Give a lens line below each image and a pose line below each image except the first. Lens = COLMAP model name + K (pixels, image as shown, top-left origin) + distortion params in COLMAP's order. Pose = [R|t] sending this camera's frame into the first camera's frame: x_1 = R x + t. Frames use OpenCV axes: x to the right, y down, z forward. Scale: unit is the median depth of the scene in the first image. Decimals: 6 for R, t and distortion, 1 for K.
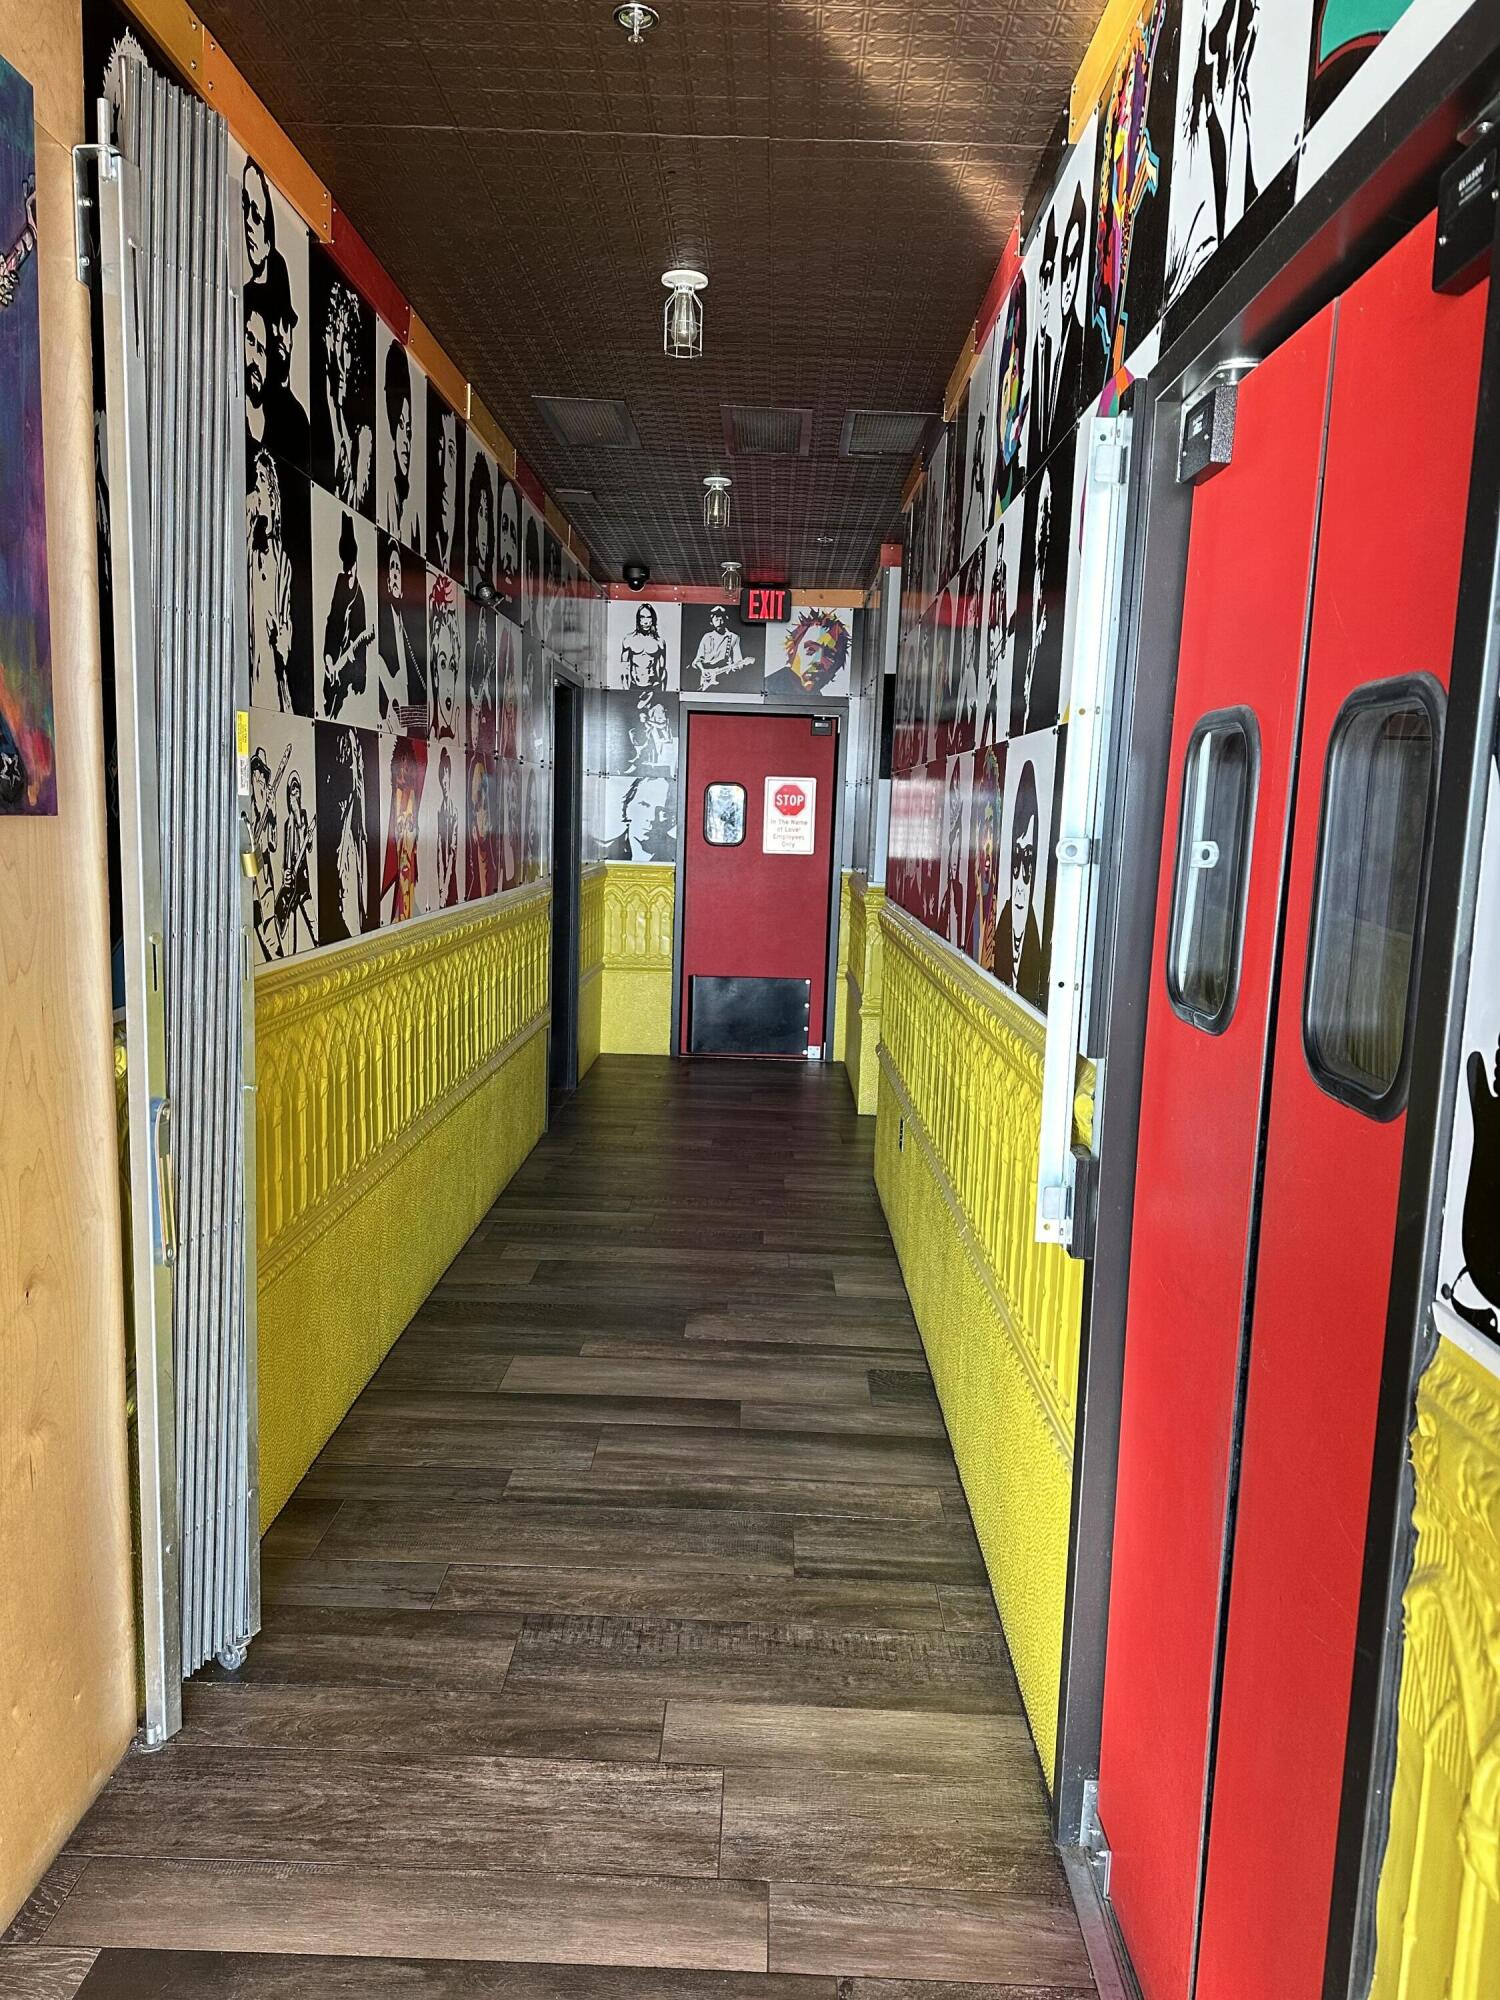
lens RADIAL K [[1398.2, 0, 751.1], [0, 1398.2, 990.2], [0, 0, 1]] dist [0.074248, -0.079235]
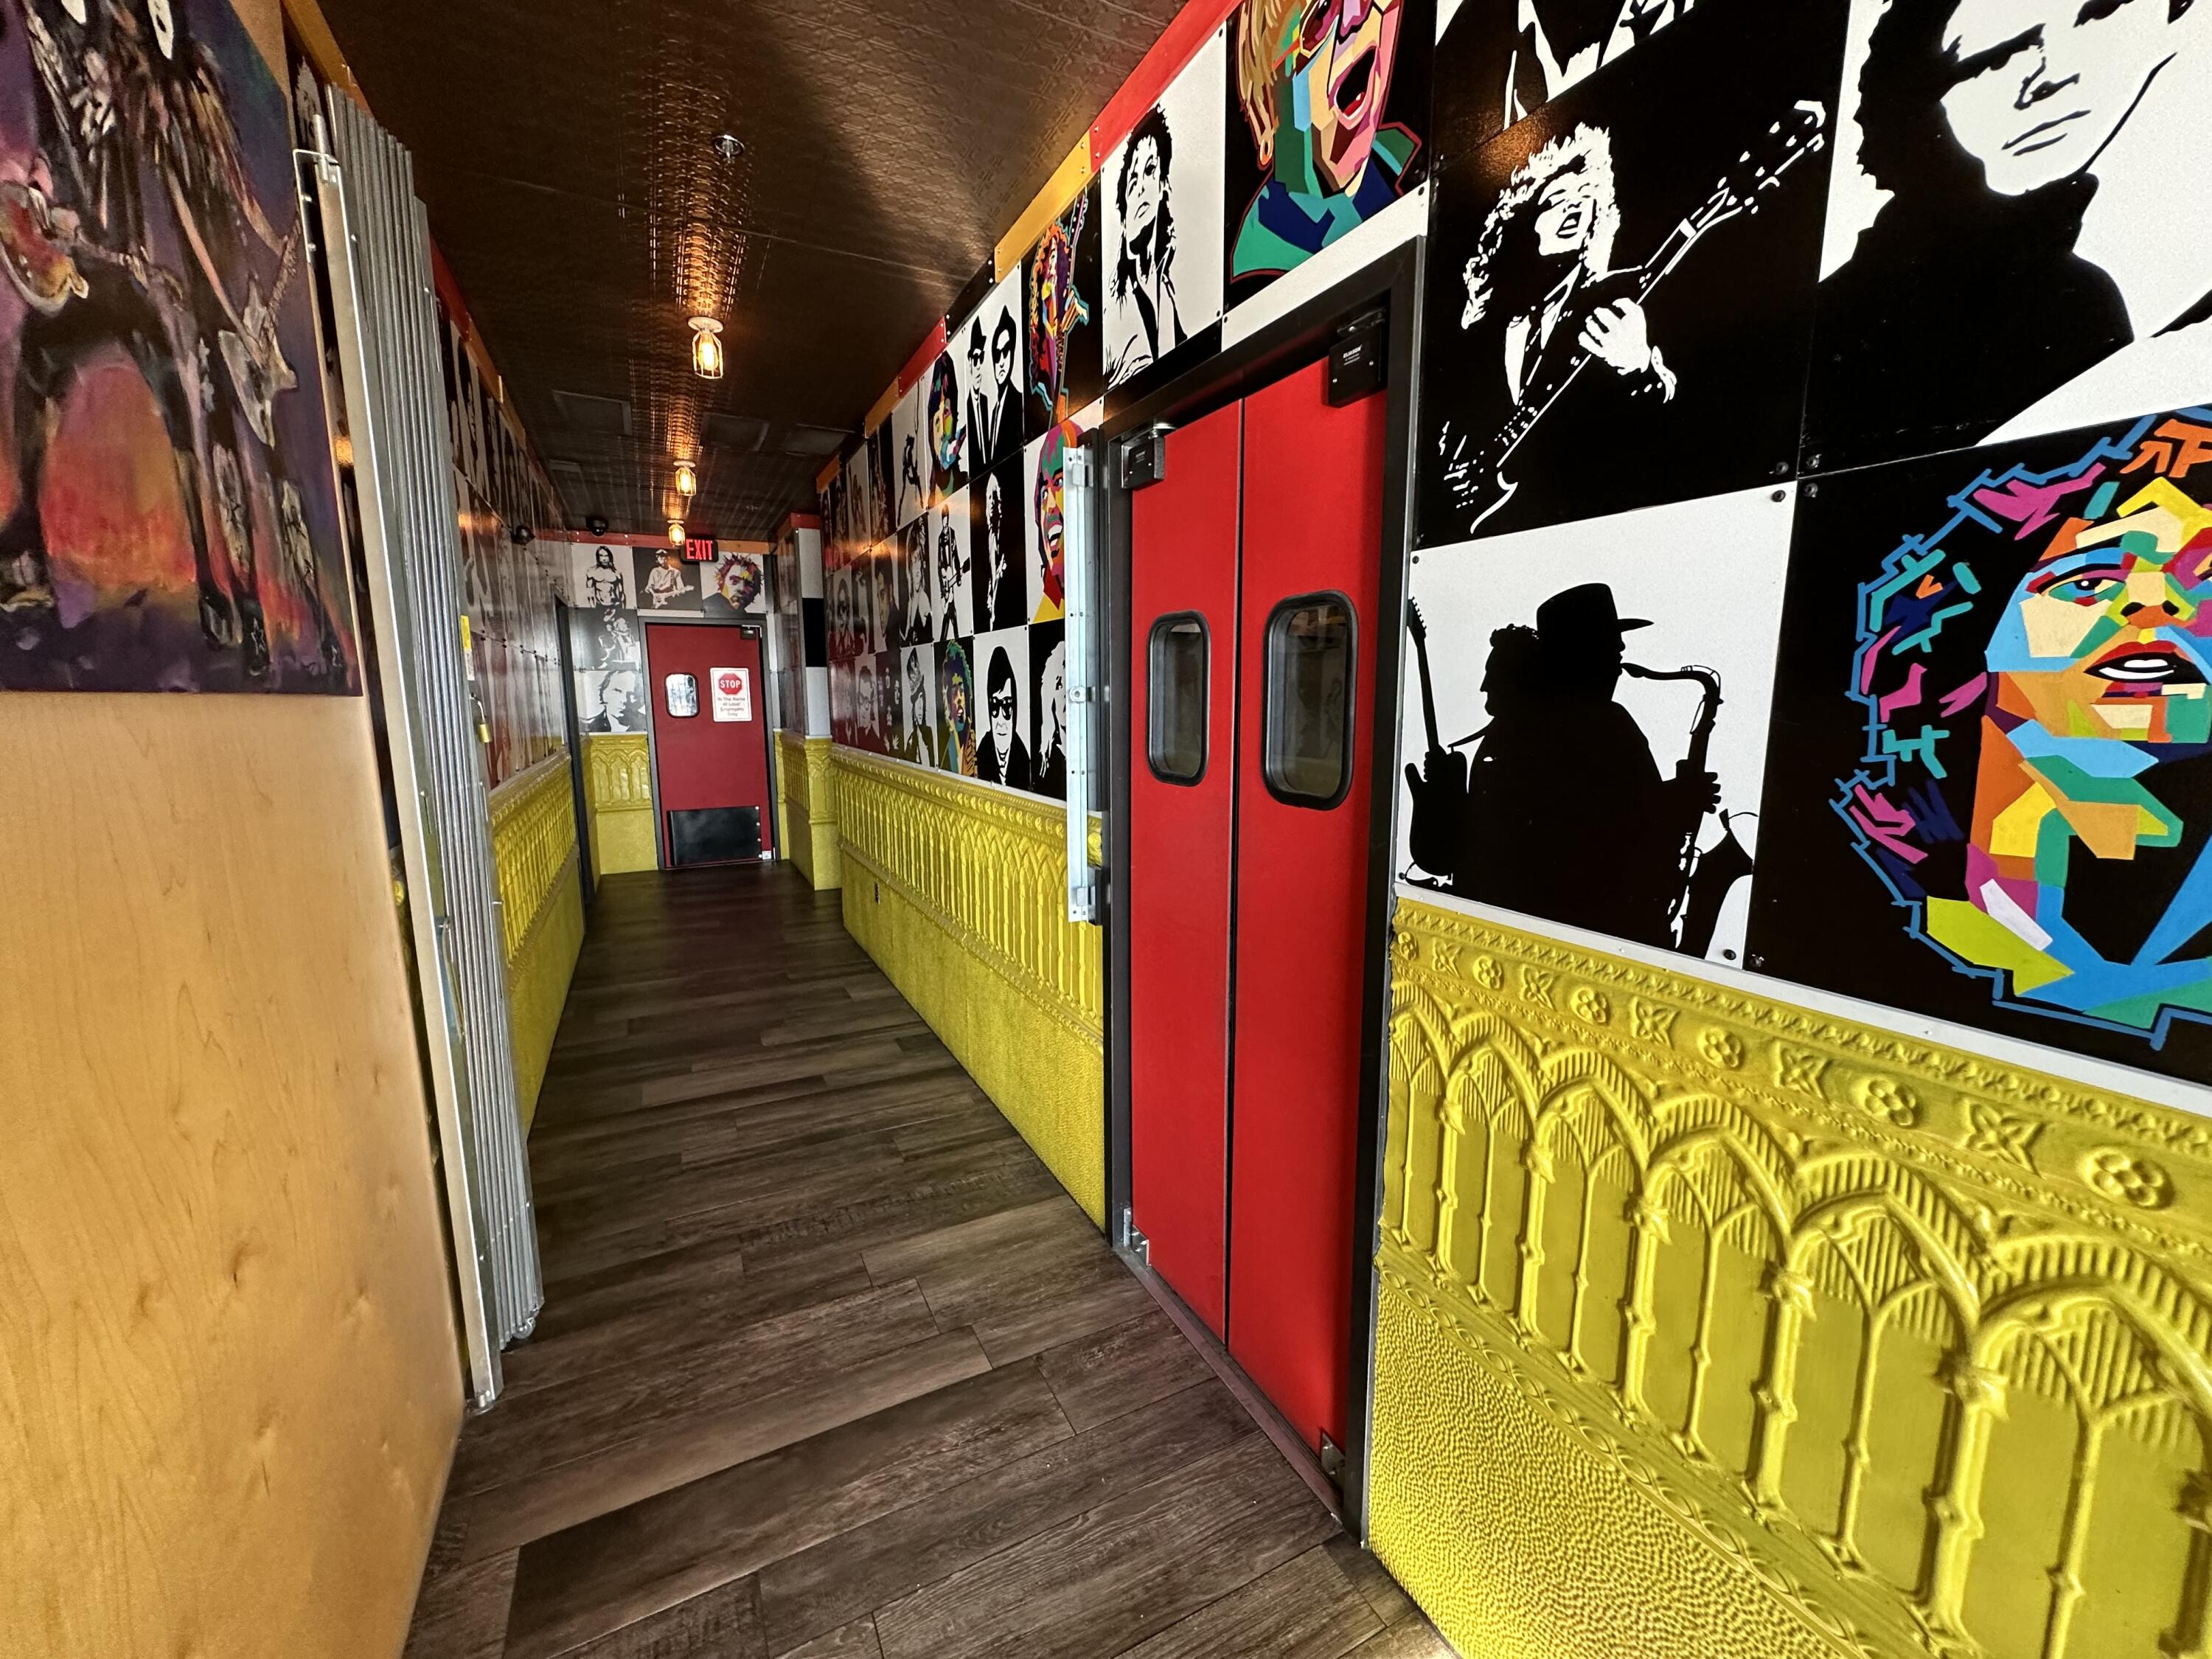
lens RADIAL K [[883.8, 0, 1116.4], [0, 883.8, 819.0], [0, 0, 1]] dist [0.001518, 0.000472]
pose [[0.882510, -0.103997, 0.458651, -0.155815], [0.095433, 0.994554, 0.041884, 0.008624], [-0.460509, 0.006807, 0.887629, 0.001333]]
